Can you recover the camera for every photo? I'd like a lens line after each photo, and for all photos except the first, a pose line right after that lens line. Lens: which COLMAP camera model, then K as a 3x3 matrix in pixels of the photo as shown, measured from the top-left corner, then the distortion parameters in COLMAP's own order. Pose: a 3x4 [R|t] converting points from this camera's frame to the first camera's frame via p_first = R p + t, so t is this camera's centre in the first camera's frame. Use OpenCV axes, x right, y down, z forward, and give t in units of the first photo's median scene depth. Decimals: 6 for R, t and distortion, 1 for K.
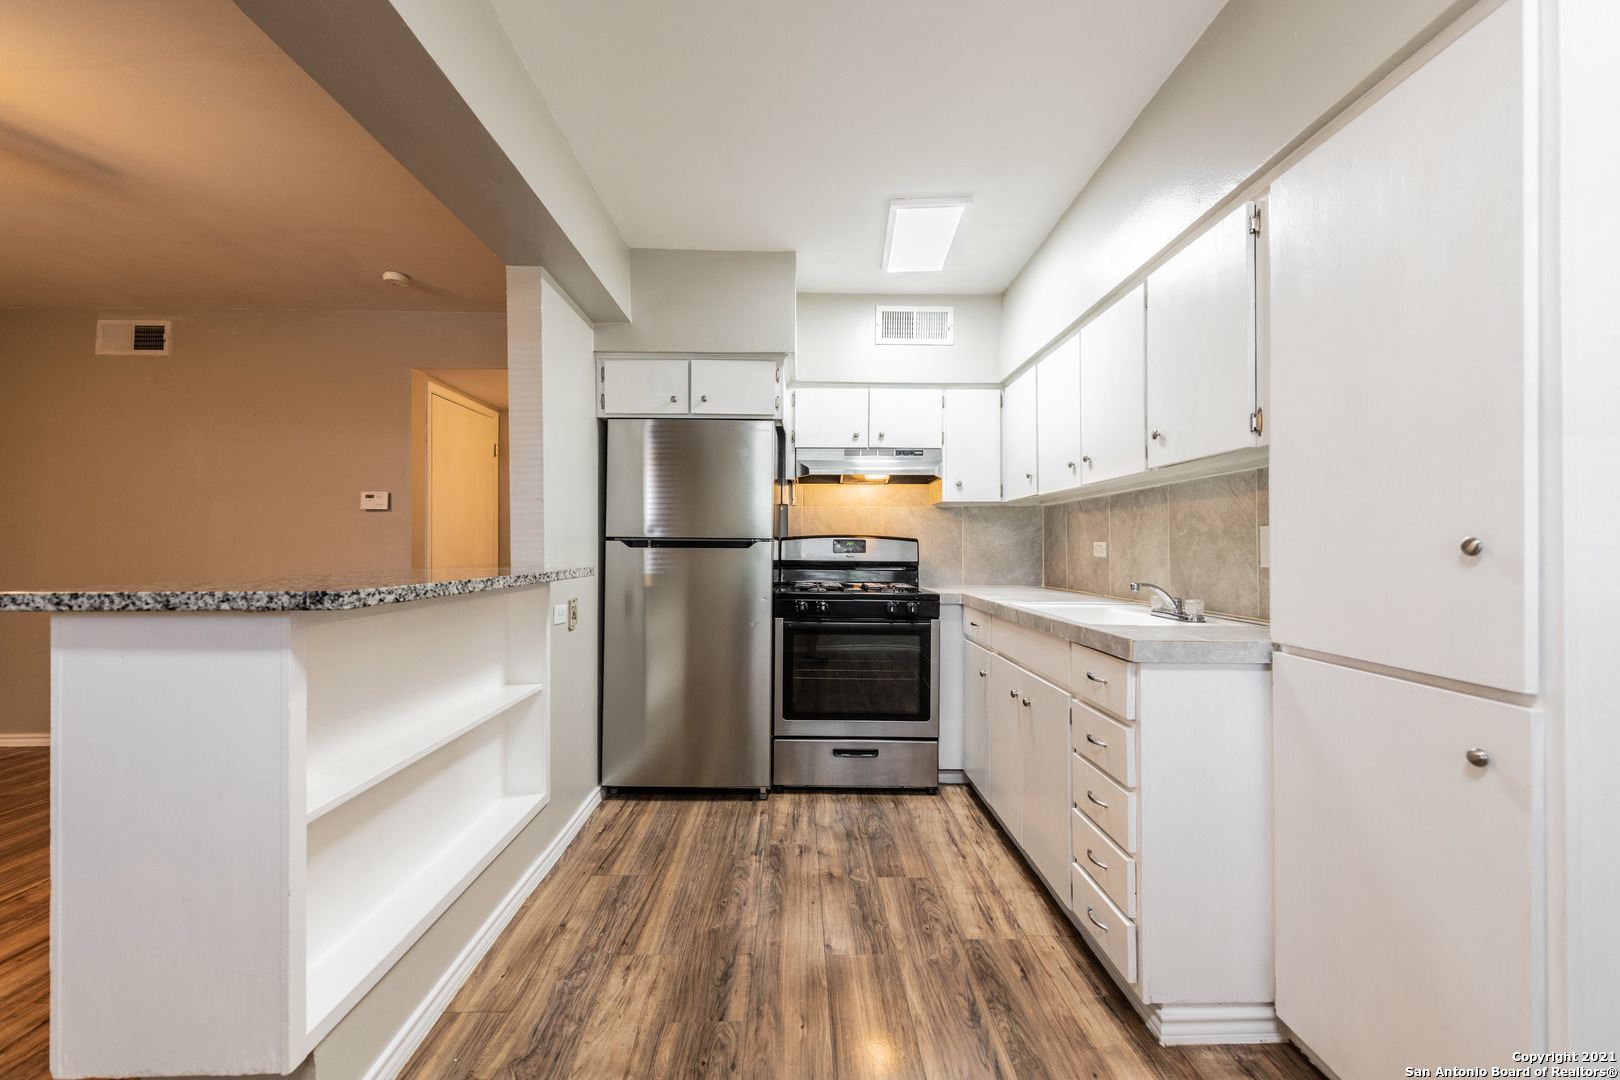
lens RADIAL K [[632.6, 0, 807.7], [0, 632.6, 541.5], [0, 0, 1]] dist [0.017772, -0.007360]
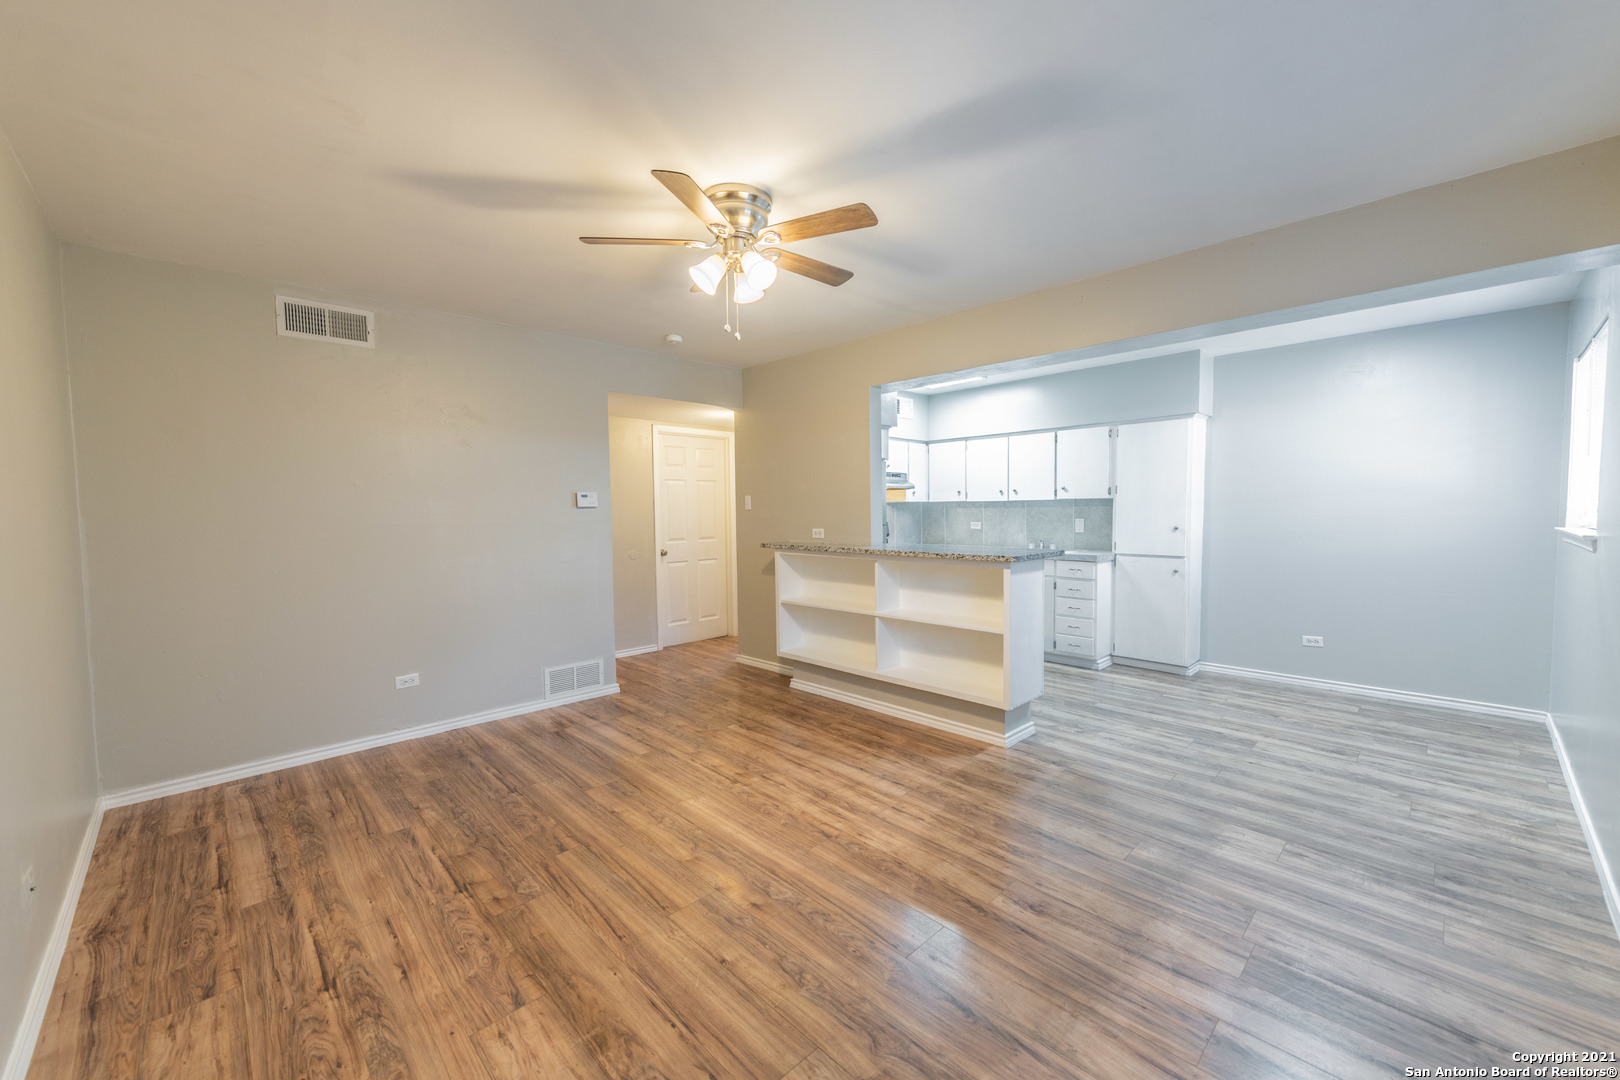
lens RADIAL K [[628.2, 0, 813.5], [0, 628.2, 544.2], [0, 0, 1]] dist [0.016124, -0.006883]
pose [[0.725457, -0.047936, 0.686596, -1.538360], [0.006168, 0.997984, 0.063160, -0.068071], [-0.688240, -0.041585, 0.724290, -0.209696]]
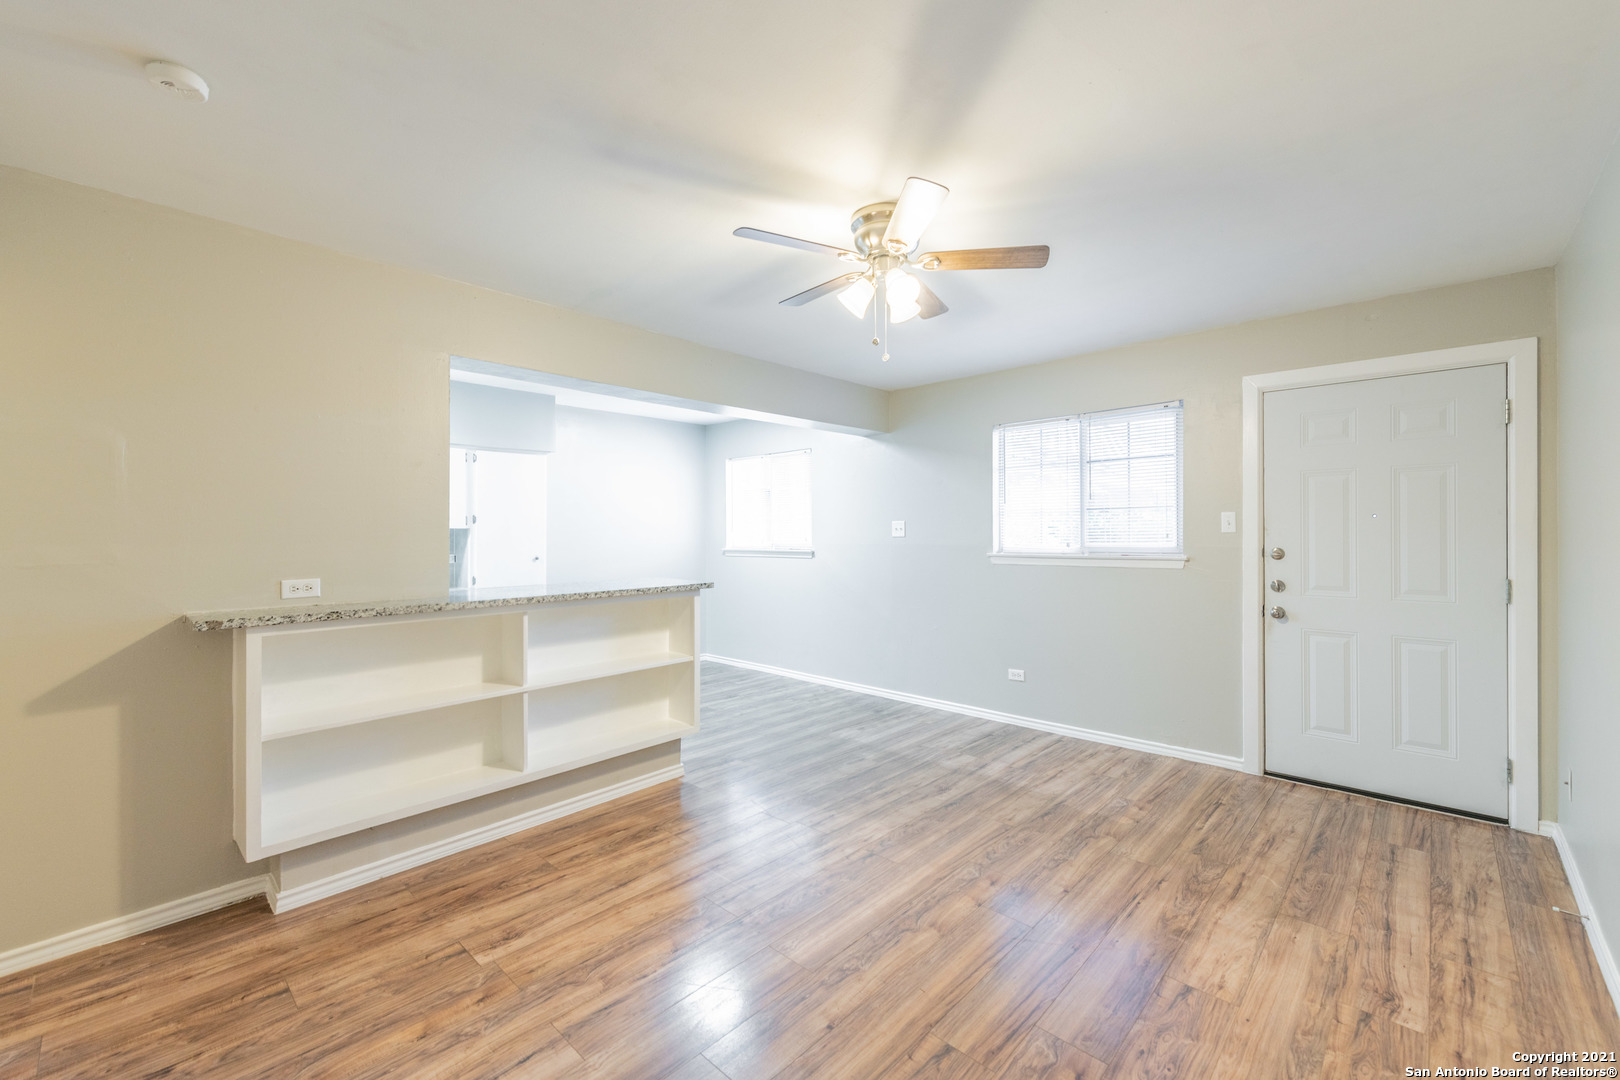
lens RADIAL K [[656.1, 0, 839.8], [0, 656.1, 536.4], [0, 0, 1]] dist [0.016821, -0.007740]
pose [[-0.731864, -0.002451, 0.681446, -1.551007], [0.000324, 0.999992, 0.003945, -0.067793], [-0.681450, 0.003108, -0.731858, 1.152694]]
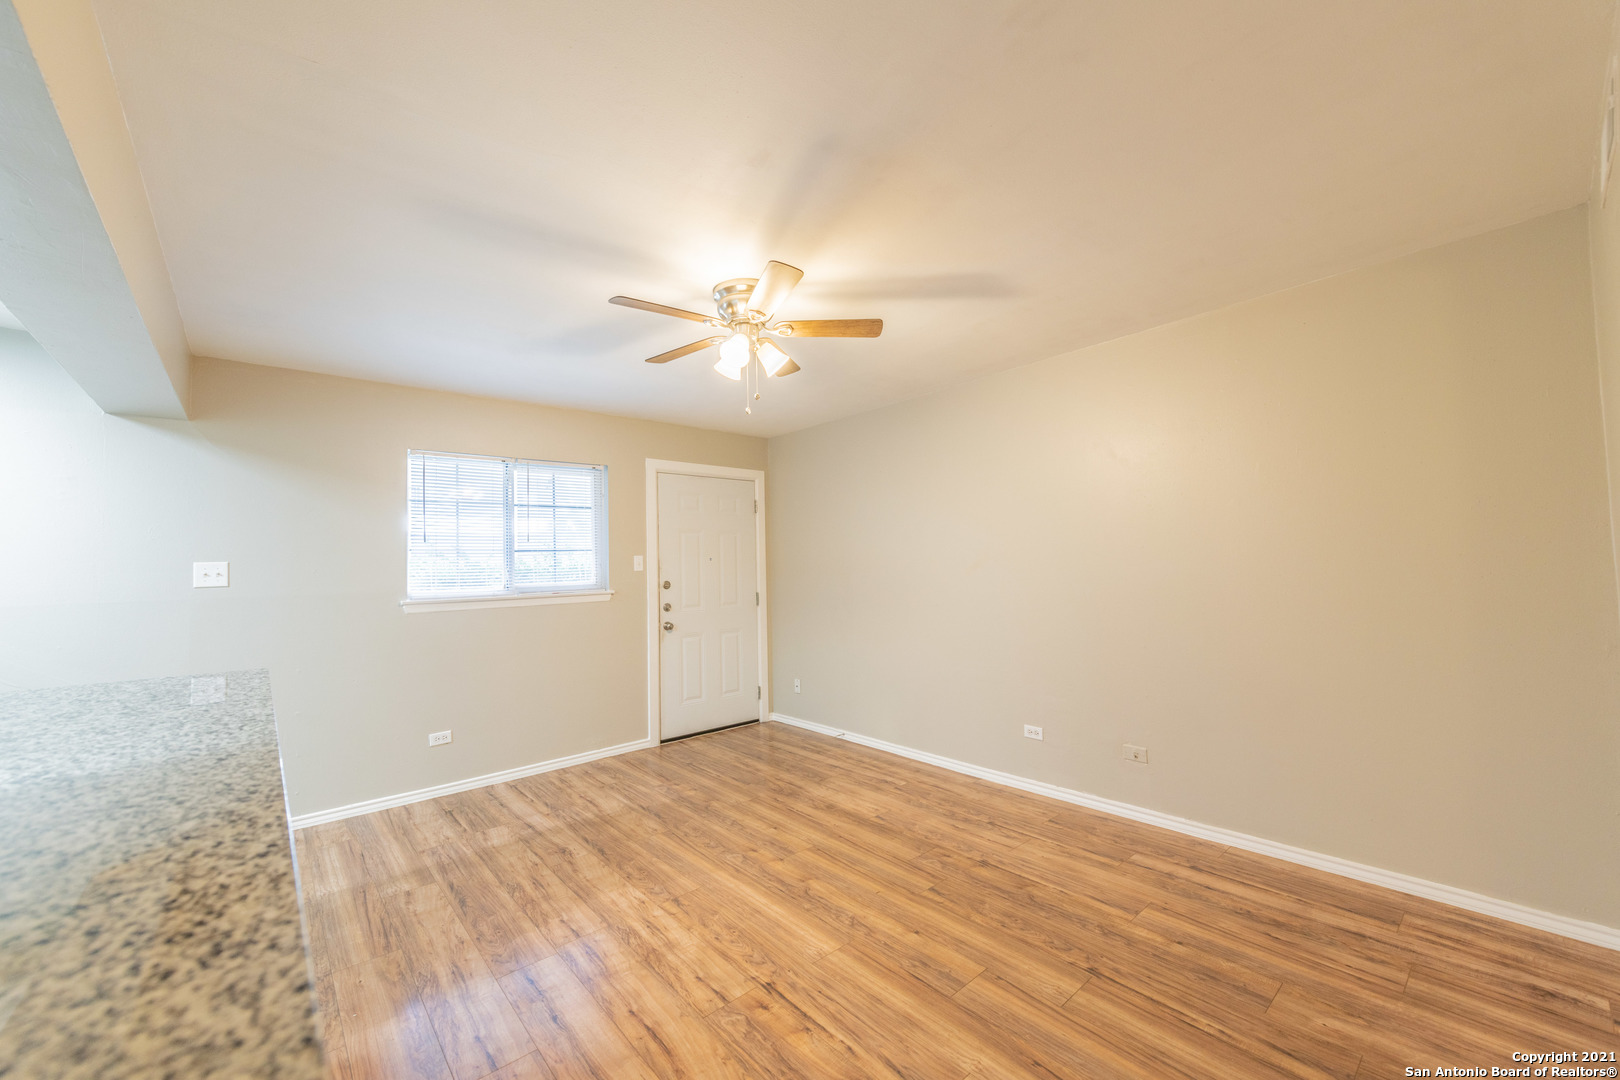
lens RADIAL K [[632.6, 0, 807.7], [0, 632.6, 541.5], [0, 0, 1]] dist [0.017772, -0.007360]
pose [[-0.765314, -0.007871, -0.643609, -0.480861], [0.028901, 0.998497, -0.046577, -0.056102], [0.643008, -0.054247, -0.763936, 1.251893]]
